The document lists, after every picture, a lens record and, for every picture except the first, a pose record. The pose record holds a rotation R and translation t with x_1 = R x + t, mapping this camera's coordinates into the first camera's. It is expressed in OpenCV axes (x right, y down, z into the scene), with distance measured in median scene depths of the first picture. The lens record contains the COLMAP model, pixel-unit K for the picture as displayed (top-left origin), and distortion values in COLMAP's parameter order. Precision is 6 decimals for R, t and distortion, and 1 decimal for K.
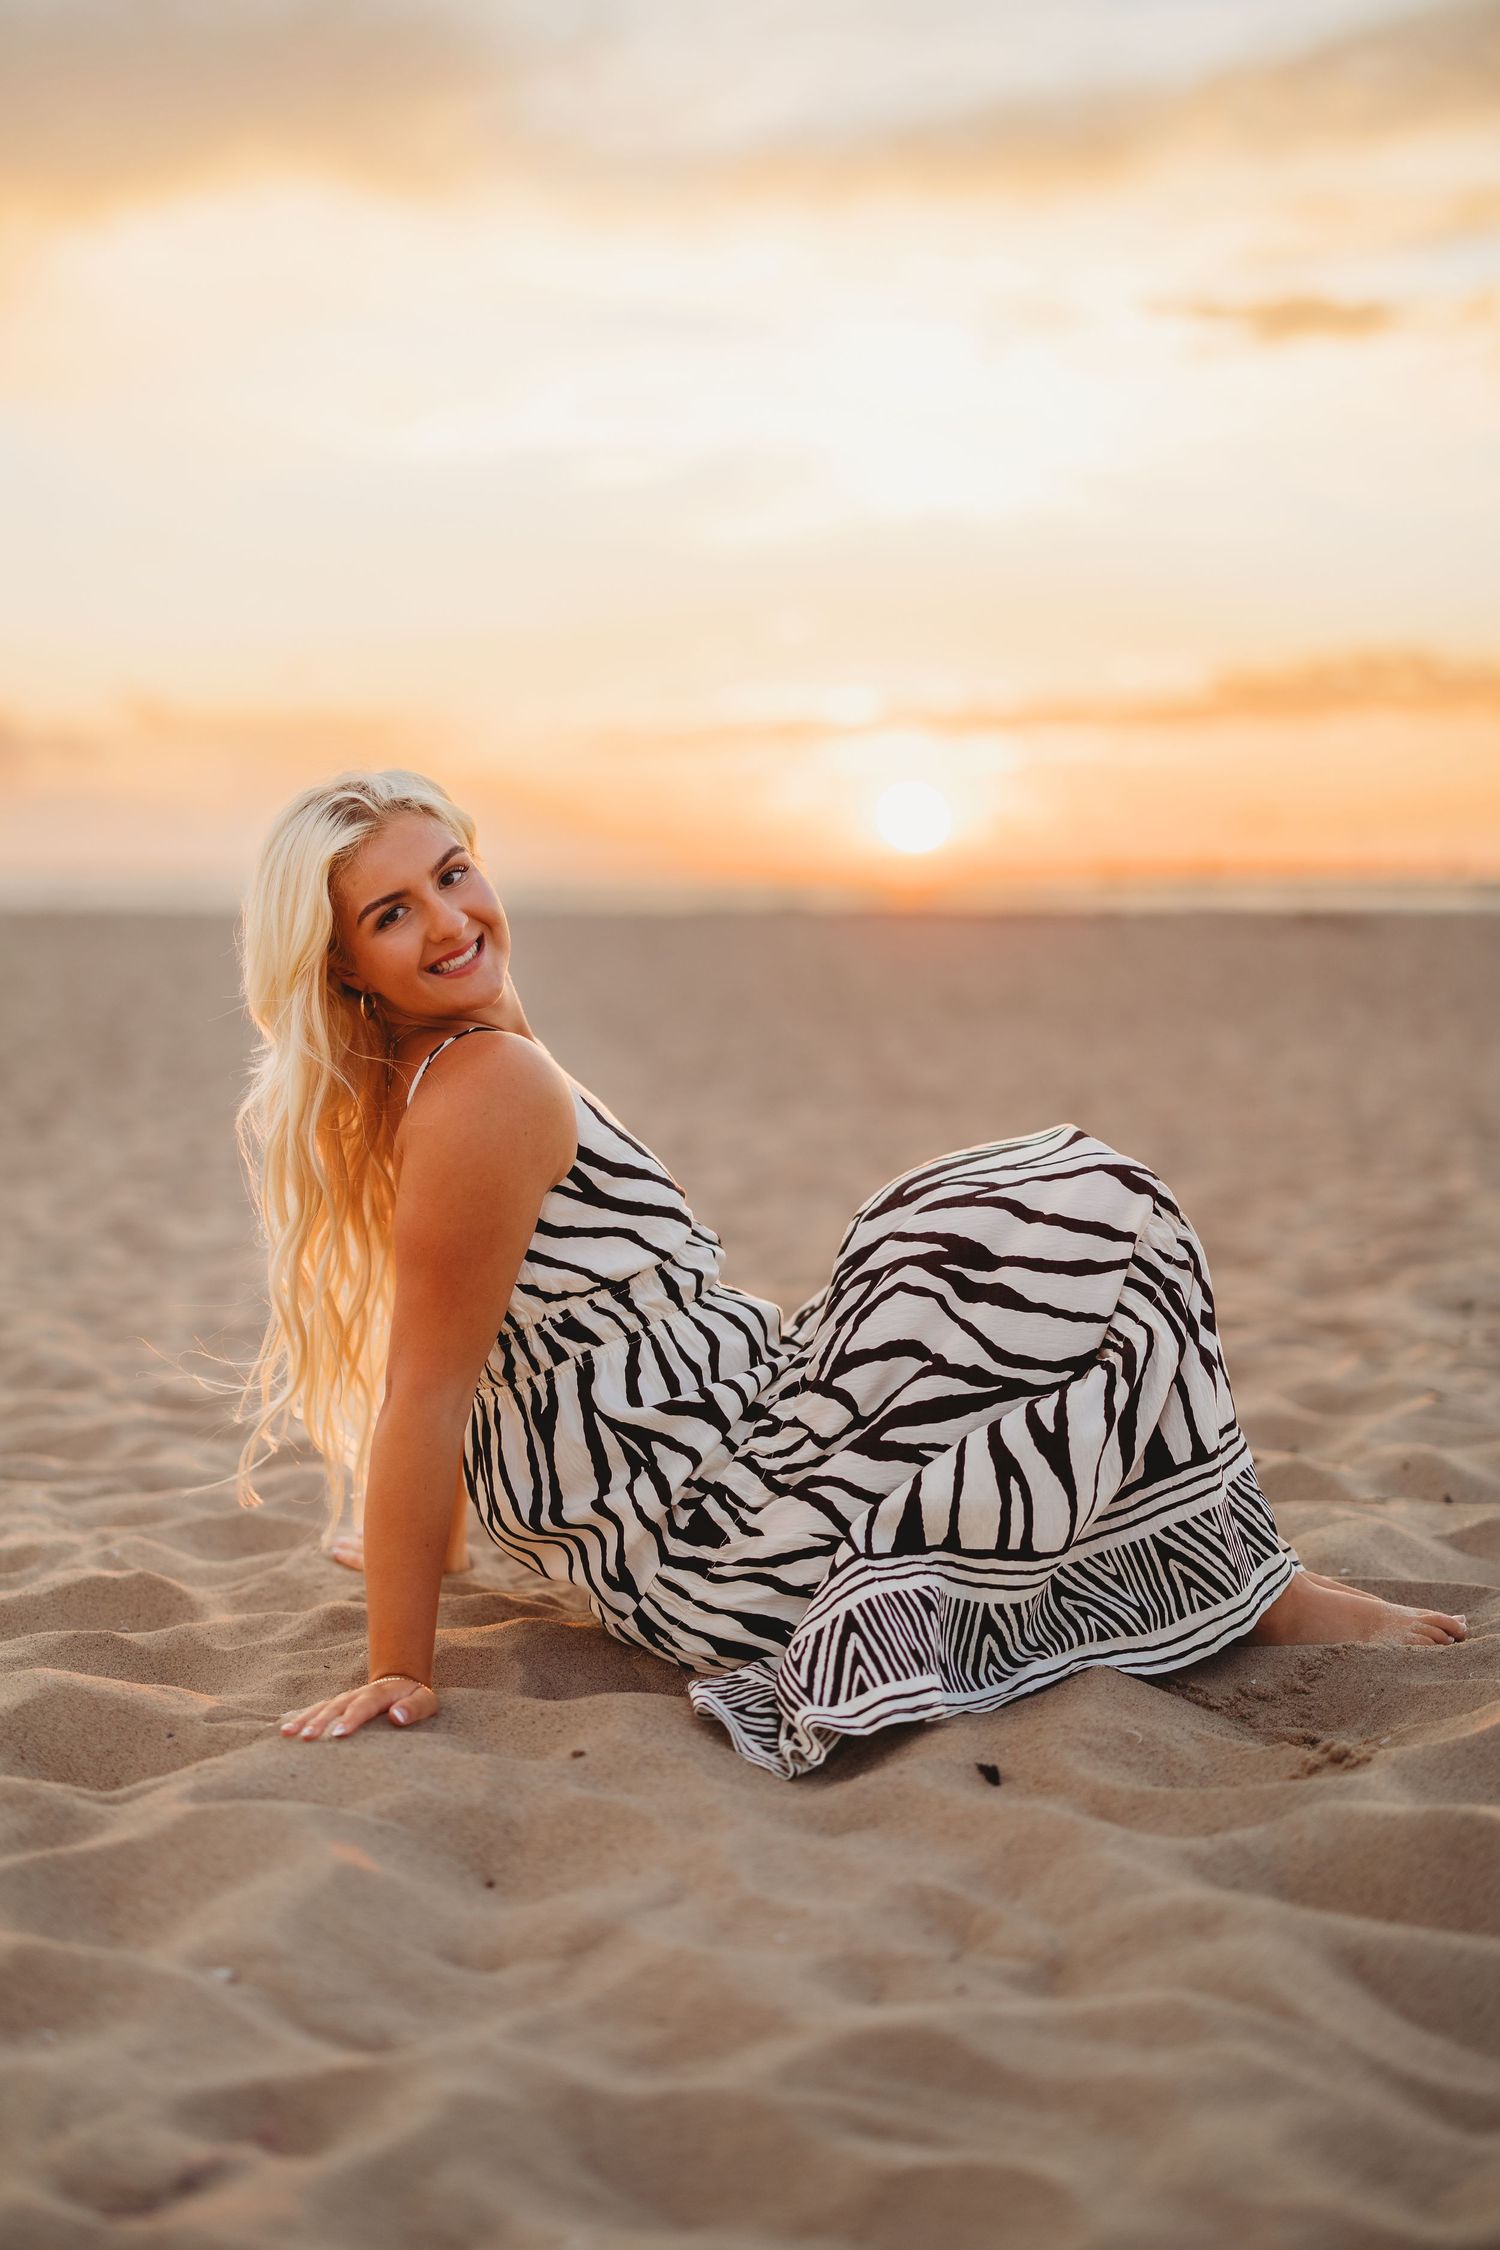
lens RADIAL K [[5137.9, 0, 750.0], [0, 5137.9, 1125.0], [0, 0, 1]] dist [0.052585, 0.350784]
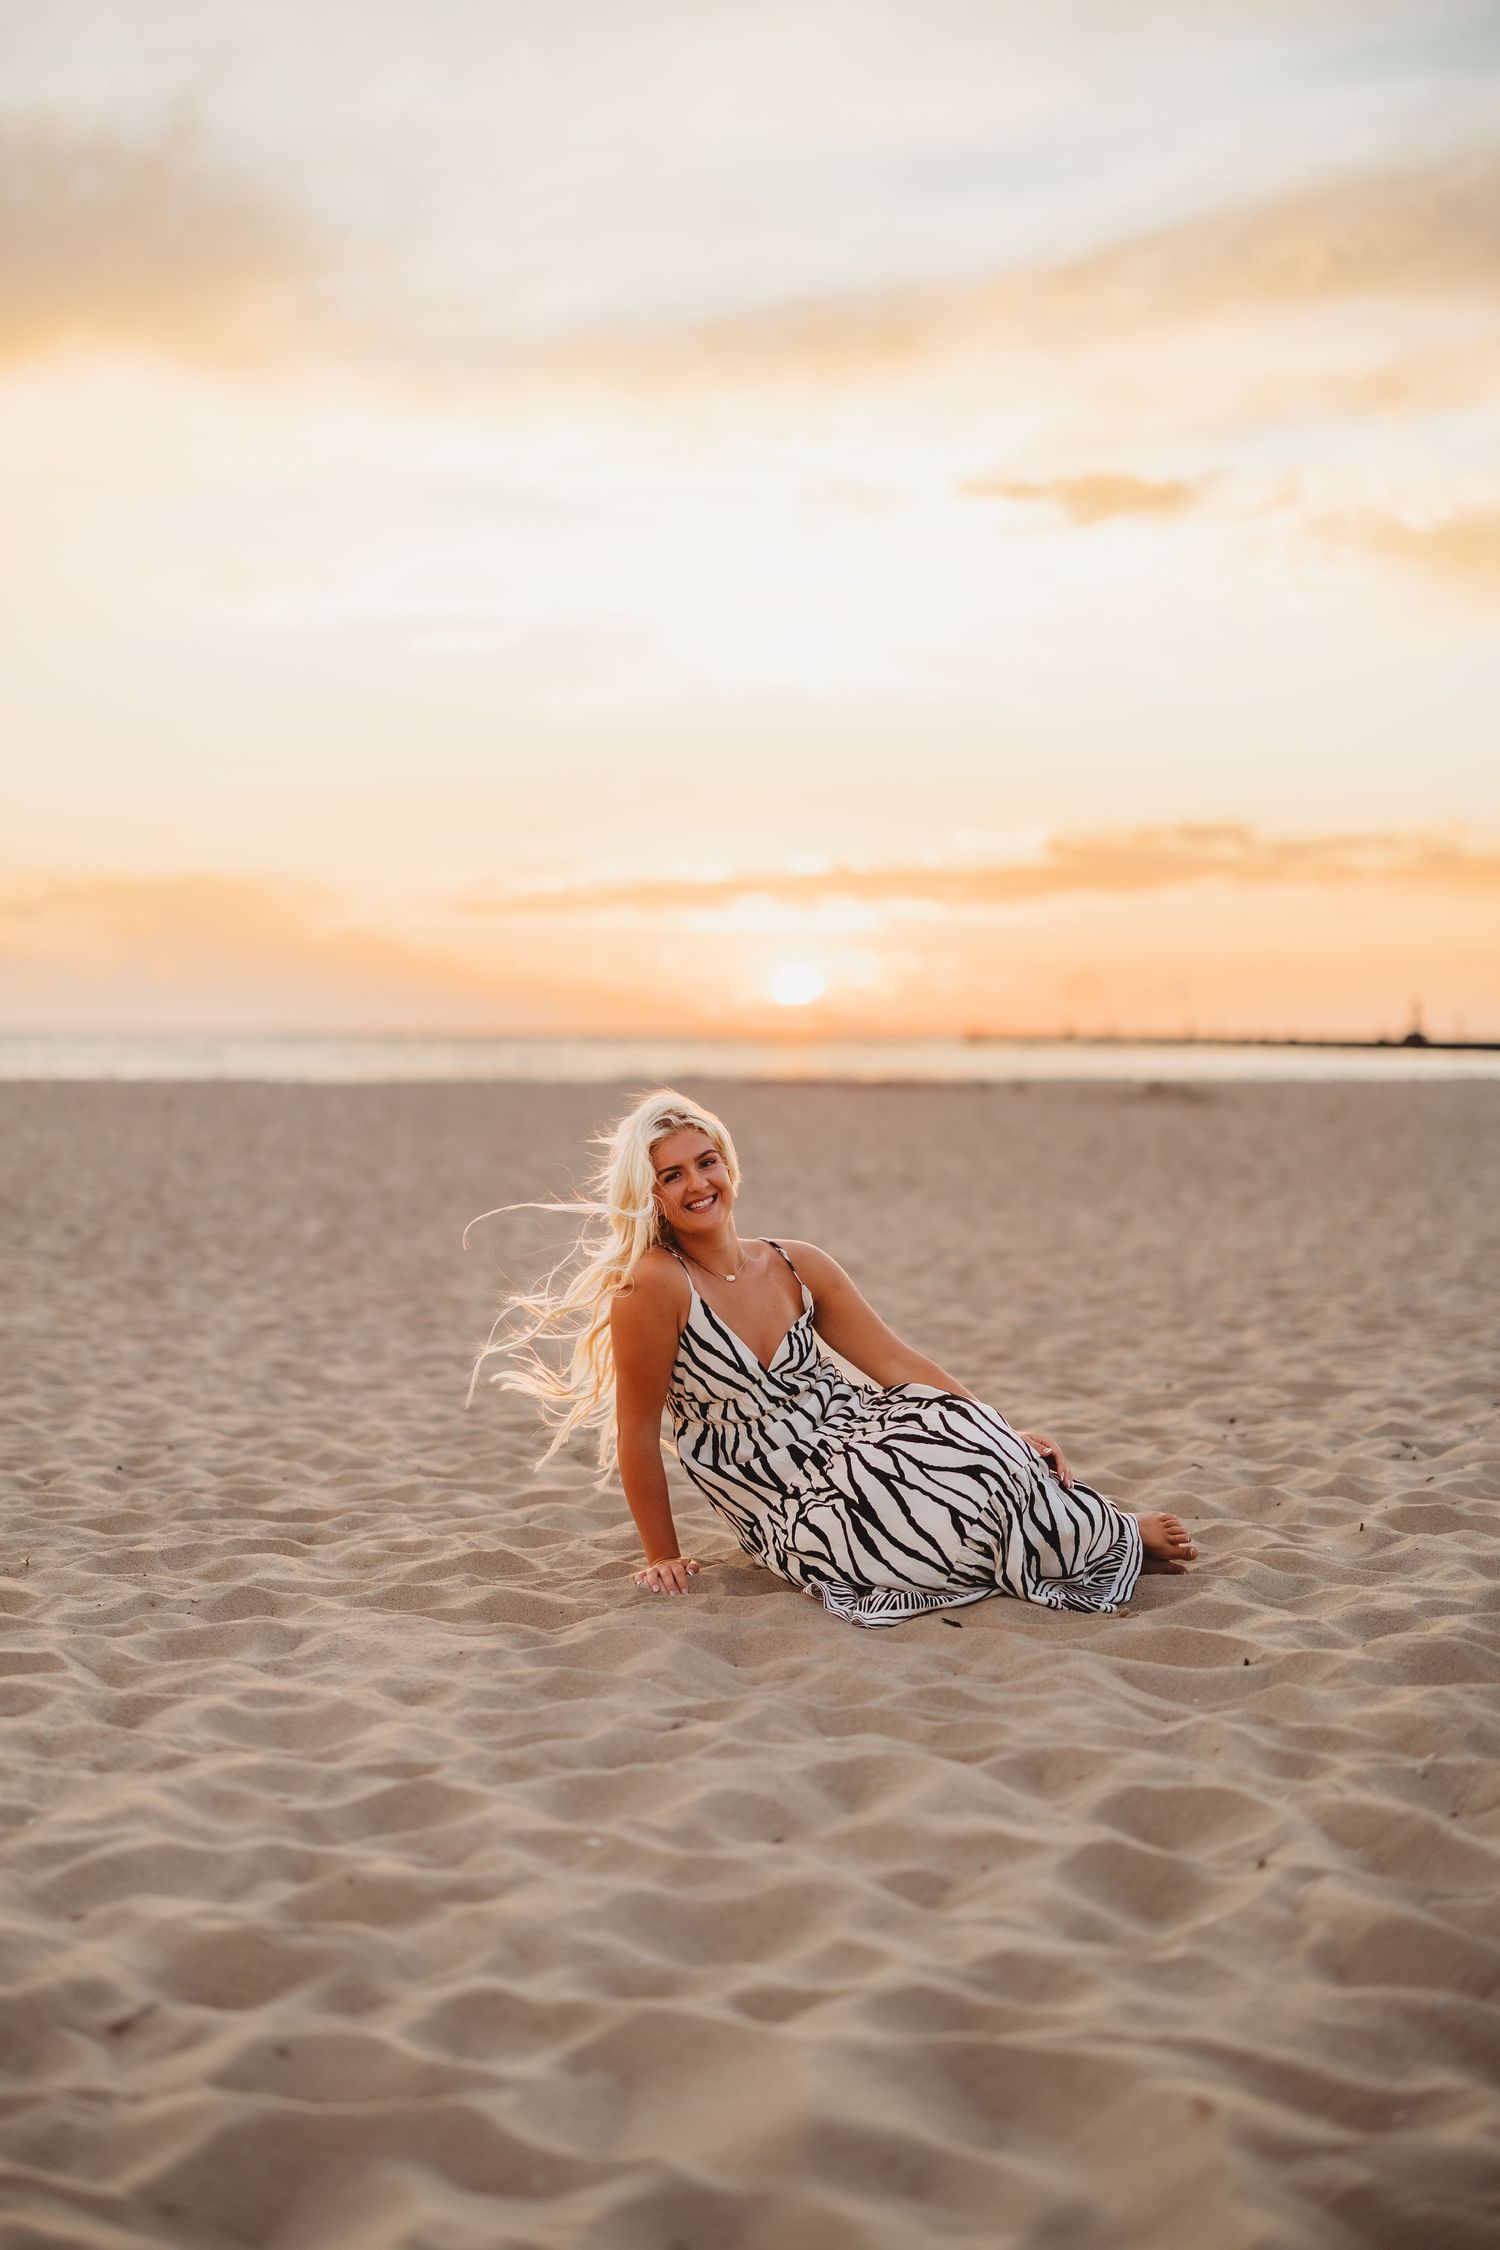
lens RADIAL K [[5003.1, 0, 750.0], [0, 5003.1, 1125.0], [0, 0, 1]] dist [-0.005020, 0.095921]
pose [[0.999693, 0.000989, 0.024774, -0.054915], [-0.000253, 0.999559, -0.029711, -0.010936], [-0.024793, 0.029695, 0.999251, -0.641684]]
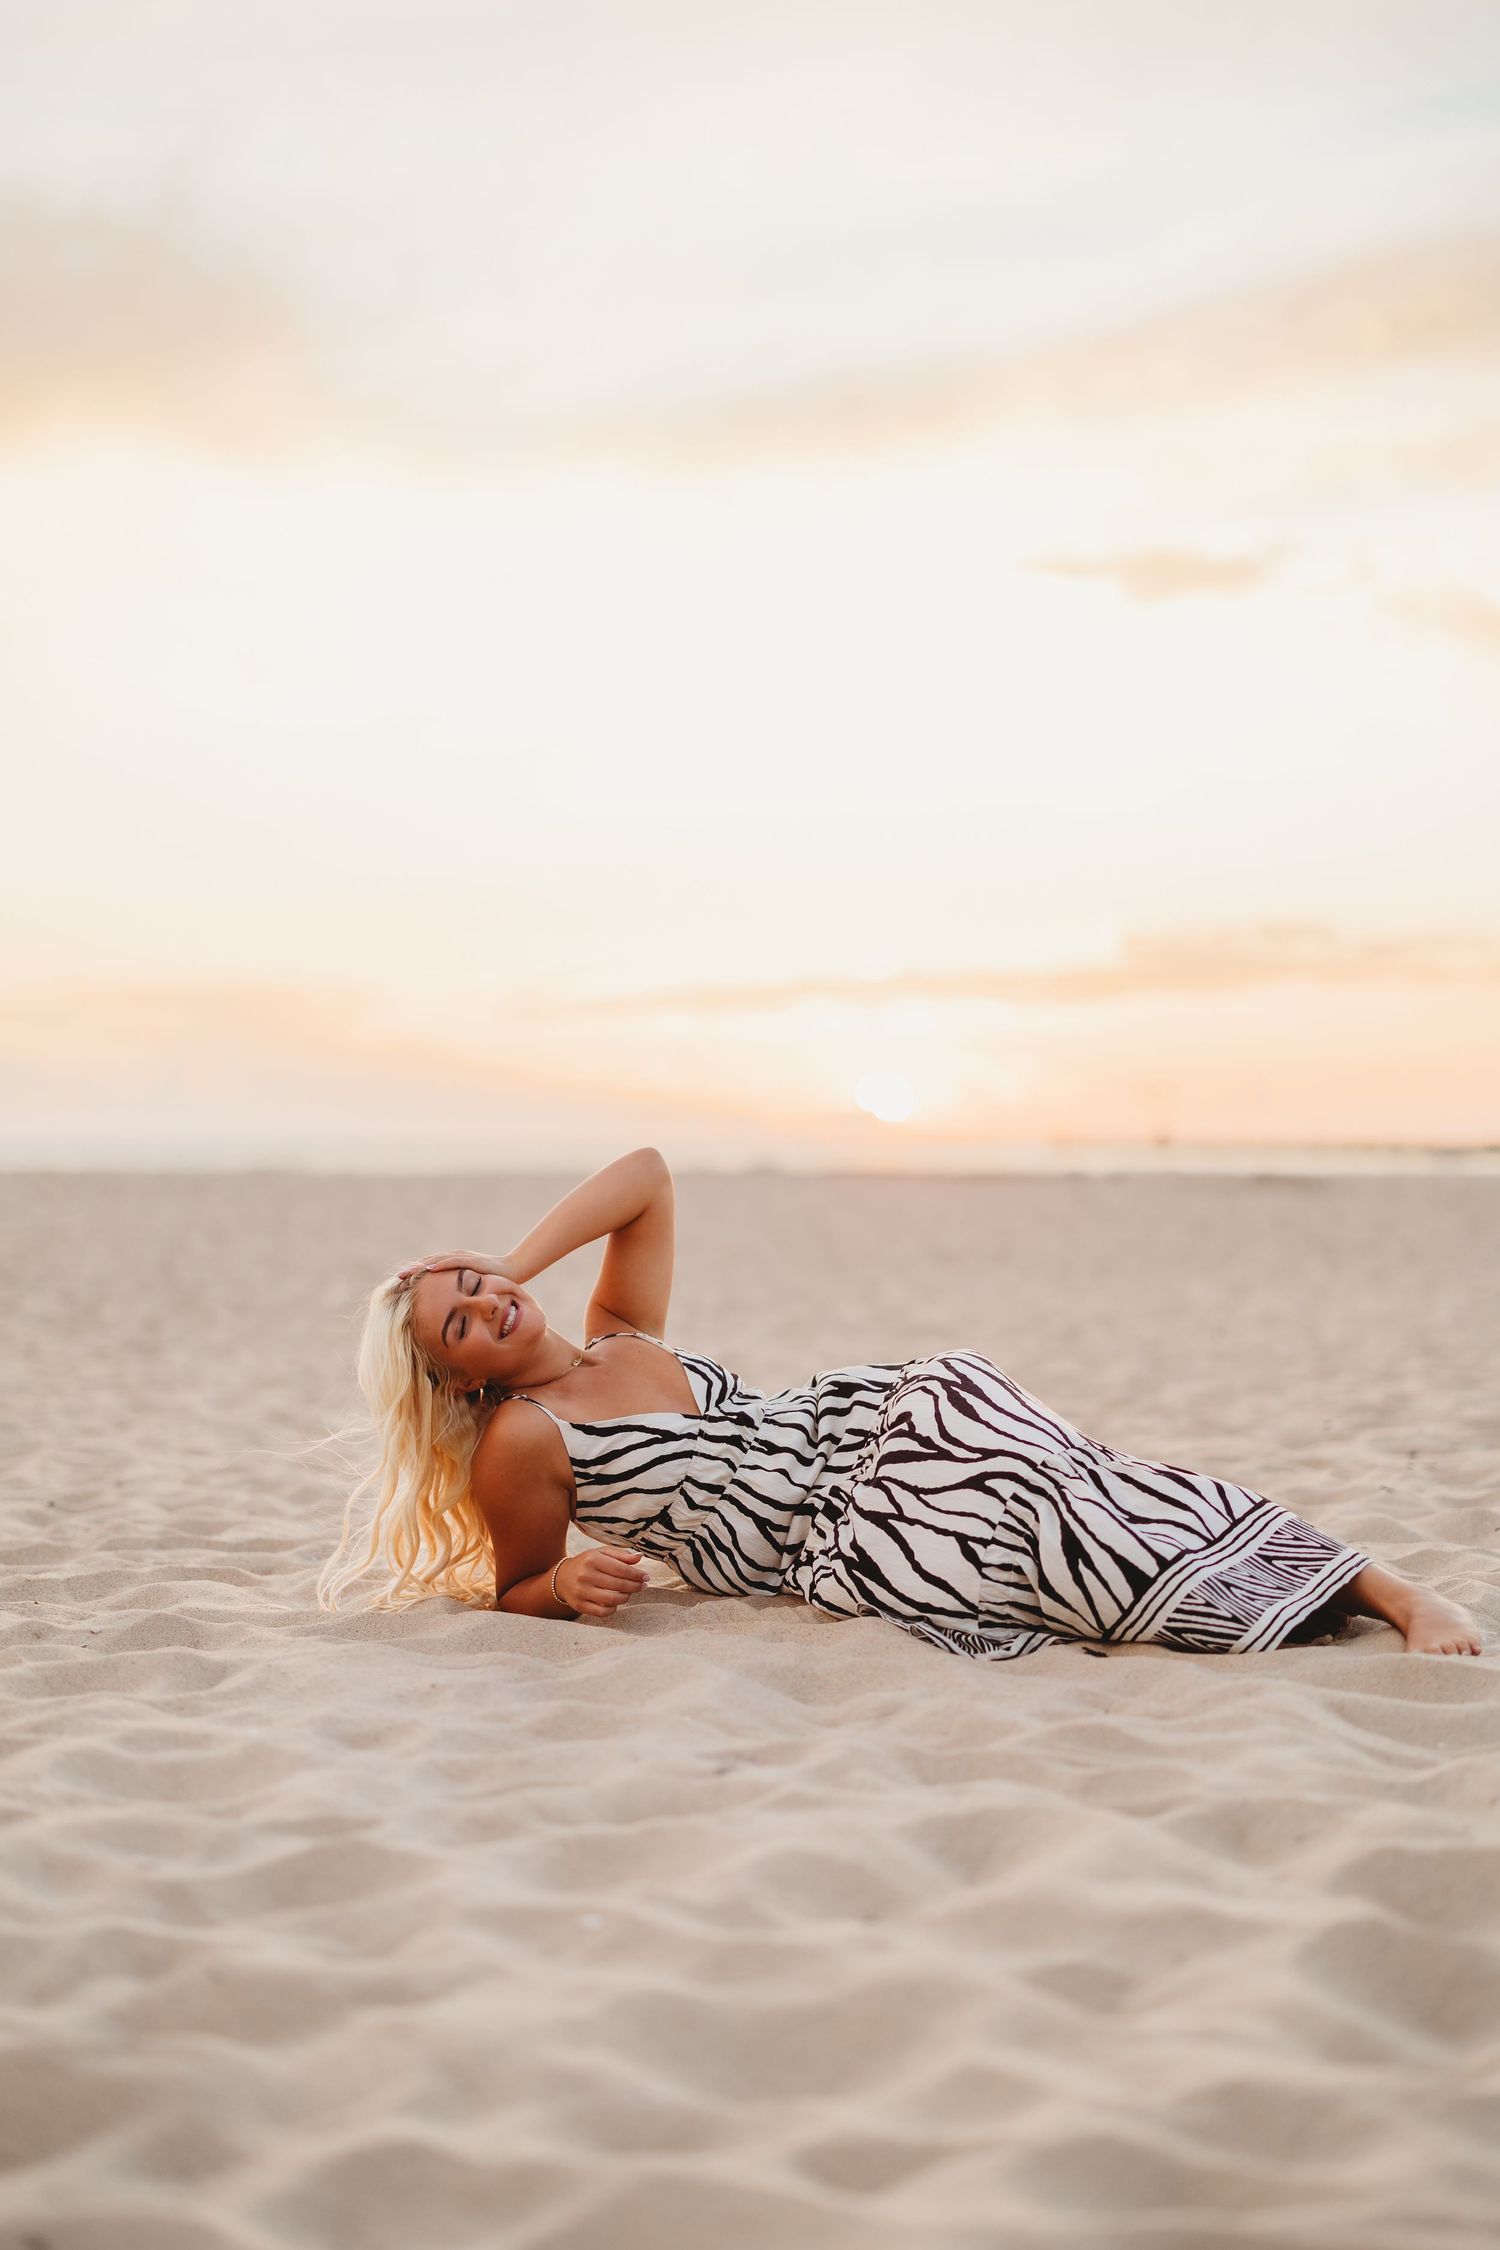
lens RADIAL K [[5218.1, 0, 750.0], [0, 5218.1, 1125.0], [0, 0, 1]] dist [0.044707, -0.302477]
pose [[0.999949, -0.000654, 0.010031, -0.047837], [0.001181, 0.998614, -0.052613, 0.028380], [-0.009983, 0.052622, 0.998565, -0.372406]]
